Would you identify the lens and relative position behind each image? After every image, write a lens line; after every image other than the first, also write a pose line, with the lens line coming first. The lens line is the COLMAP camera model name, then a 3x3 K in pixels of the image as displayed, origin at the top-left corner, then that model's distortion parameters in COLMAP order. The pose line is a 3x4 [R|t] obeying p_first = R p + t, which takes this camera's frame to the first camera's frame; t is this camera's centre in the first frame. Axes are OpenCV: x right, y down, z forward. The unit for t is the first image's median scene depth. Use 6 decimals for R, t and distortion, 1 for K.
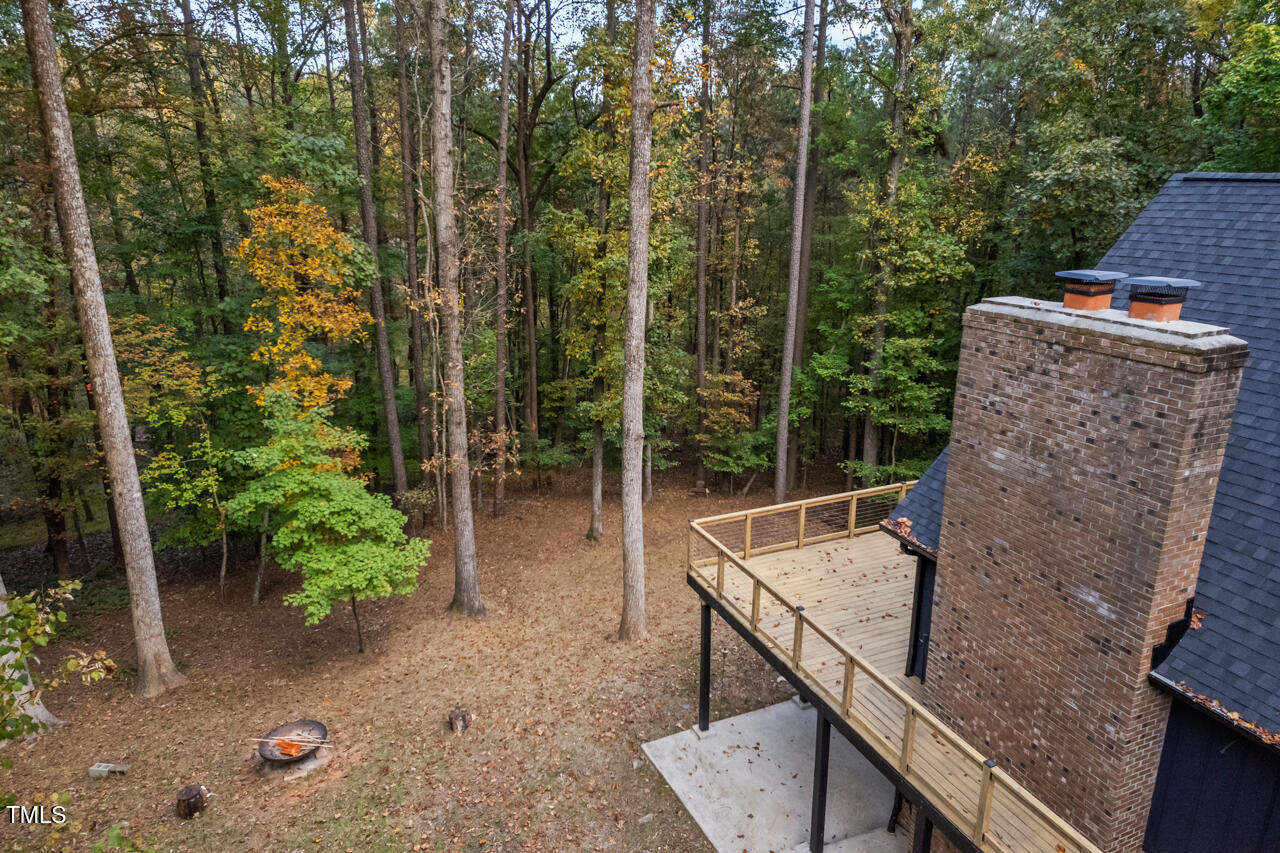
lens RADIAL K [[784.7, 0, 640.0], [0, 784.7, 426.5], [0, 0, 1]] dist [0.045173, -0.000194]
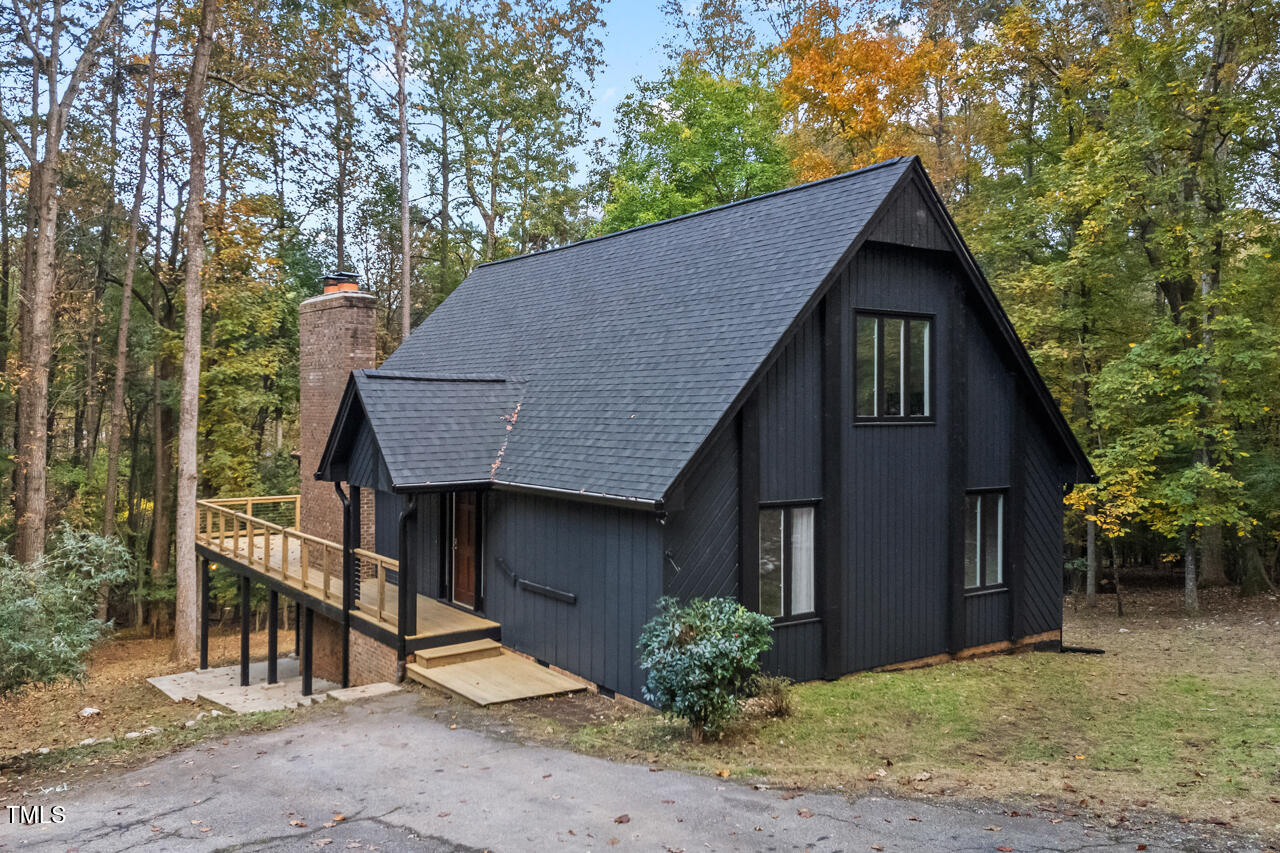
lens RADIAL K [[1017.7, 0, 640.0], [0, 1017.7, 426.5], [0, 0, 1]] dist [0.054898, -0.001961]
pose [[0.978495, 0.007716, 0.206126, 0.382301], [0.051043, 0.959162, -0.278213, 0.456939], [-0.199855, 0.282751, 0.938142, -0.732459]]
